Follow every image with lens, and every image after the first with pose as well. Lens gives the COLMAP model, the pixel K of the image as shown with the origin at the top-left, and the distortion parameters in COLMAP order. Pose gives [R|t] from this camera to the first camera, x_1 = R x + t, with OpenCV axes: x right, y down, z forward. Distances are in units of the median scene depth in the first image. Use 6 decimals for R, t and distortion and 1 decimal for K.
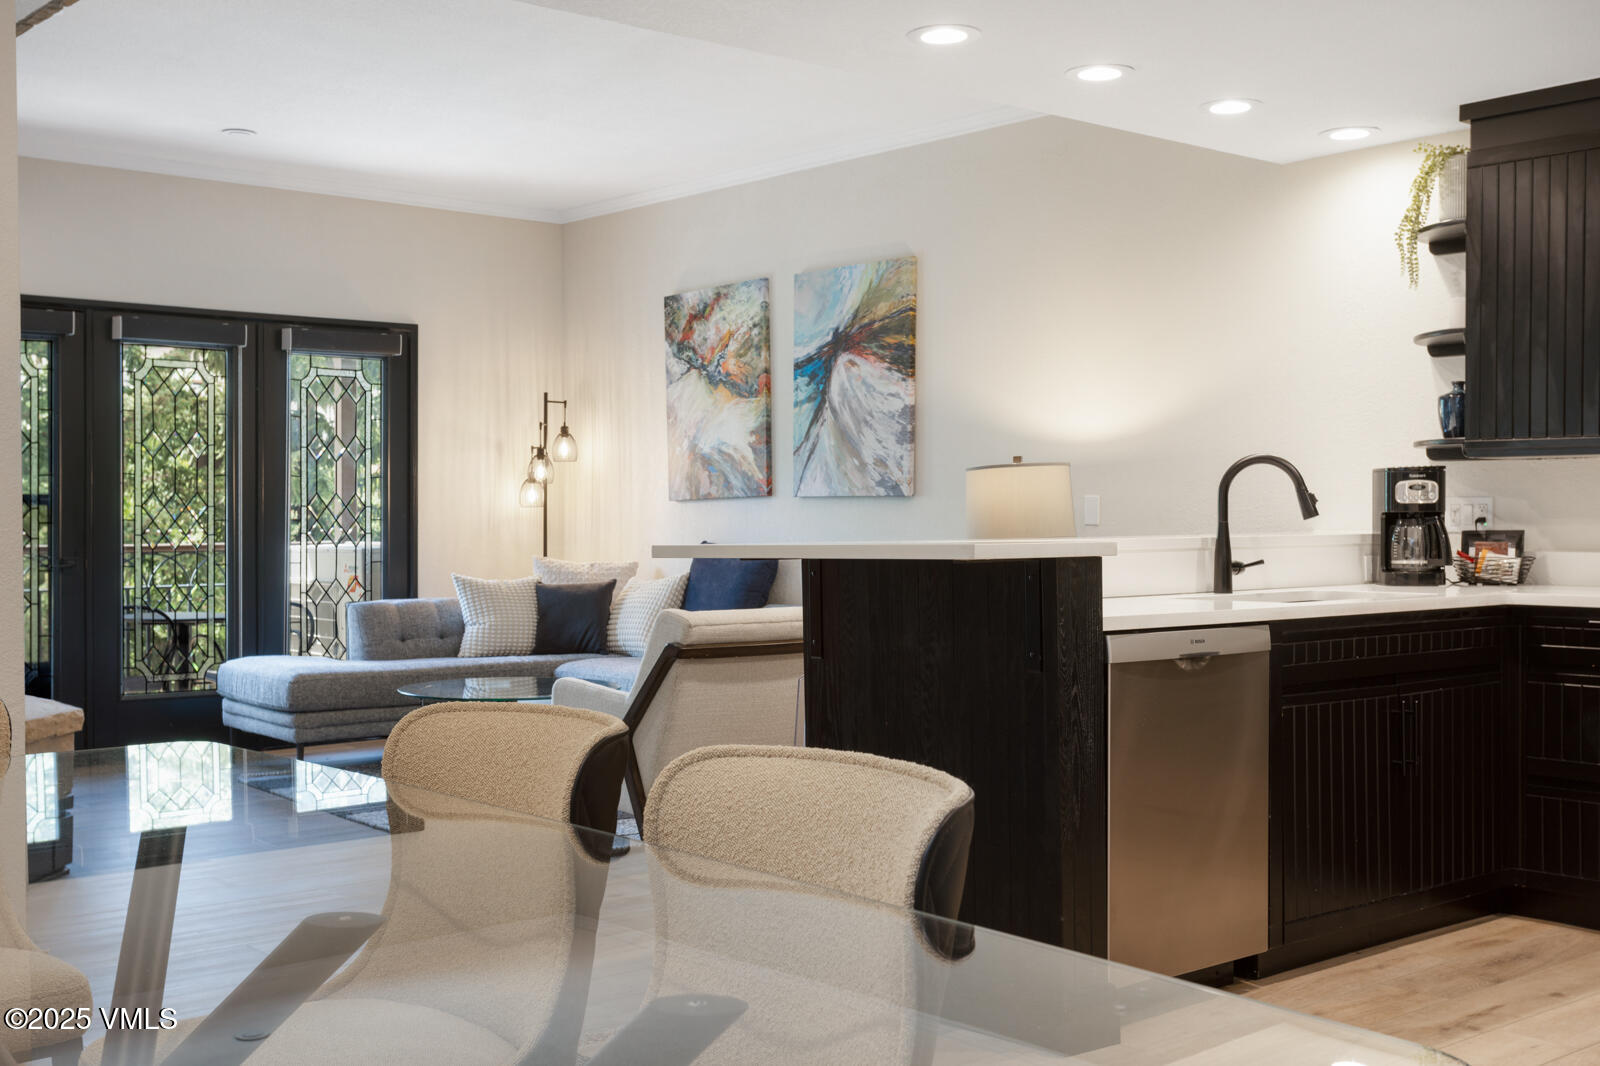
lens RADIAL K [[1783.8, 0, 800.0], [0, 1783.8, 533.0], [0, 0, 1]] dist [-0.009114, 0.010368]
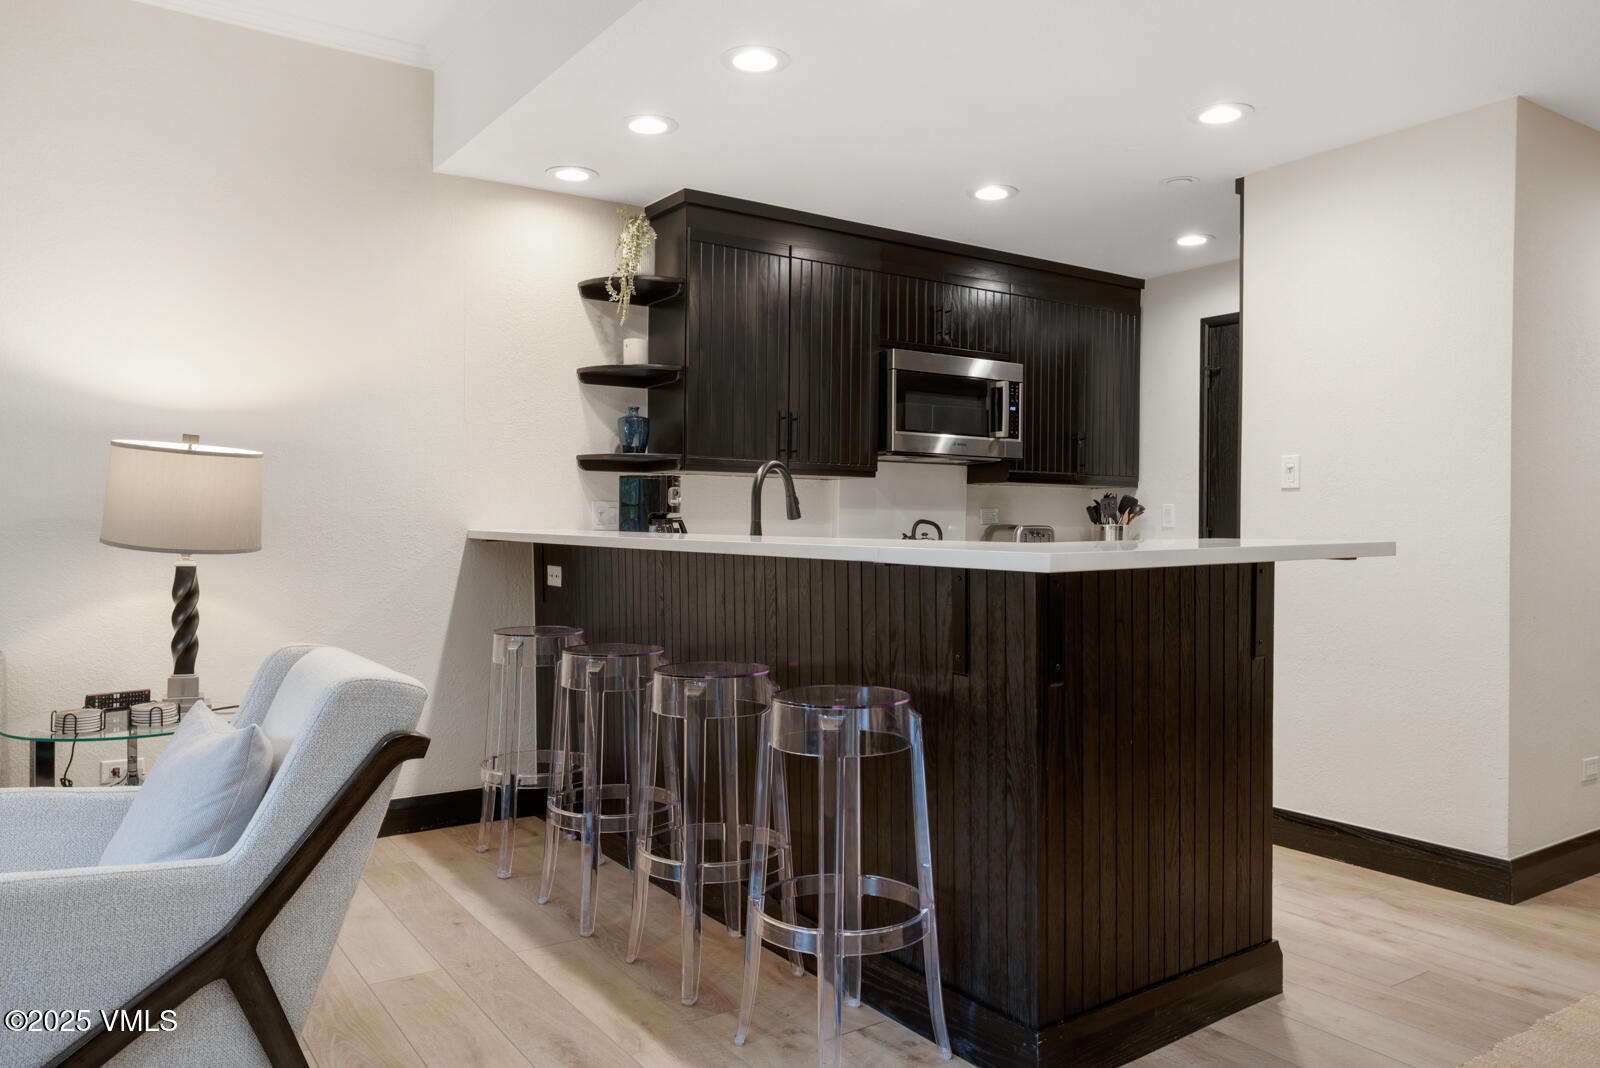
lens RADIAL K [[1145.5, 0, 800.0], [0, 1145.5, 534.0], [0, 0, 1]] dist [-0.006064, -0.001147]
pose [[0.108457, -0.007382, 0.994074, -0.283273], [0.005118, 0.999963, 0.006868, -0.001614], [-0.994088, 0.004343, 0.108491, 0.571028]]
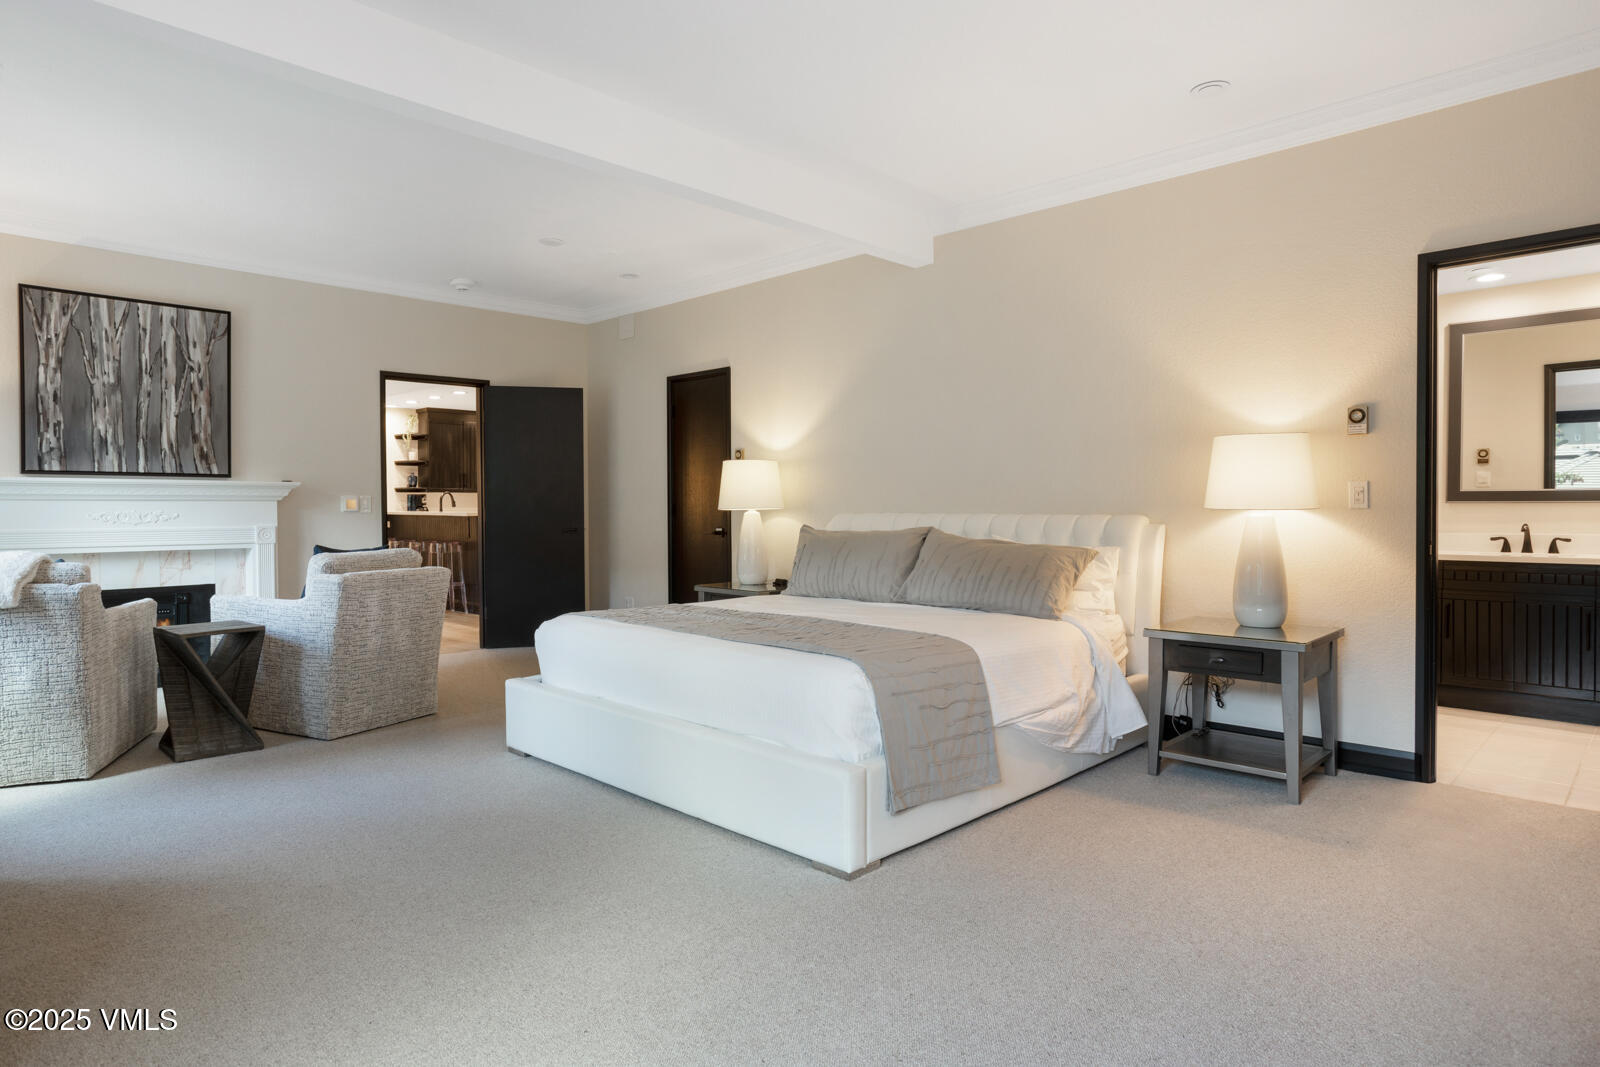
lens RADIAL K [[919.8, 0, 762.7], [0, 919.8, 527.8], [0, 0, 1]] dist [-0.060211, 0.047586]
pose [[-0.061181, -0.024336, 0.997830, -1.223234], [0.011907, 0.999614, 0.025110, -0.002247], [-0.998056, 0.013417, -0.060868, 0.244758]]
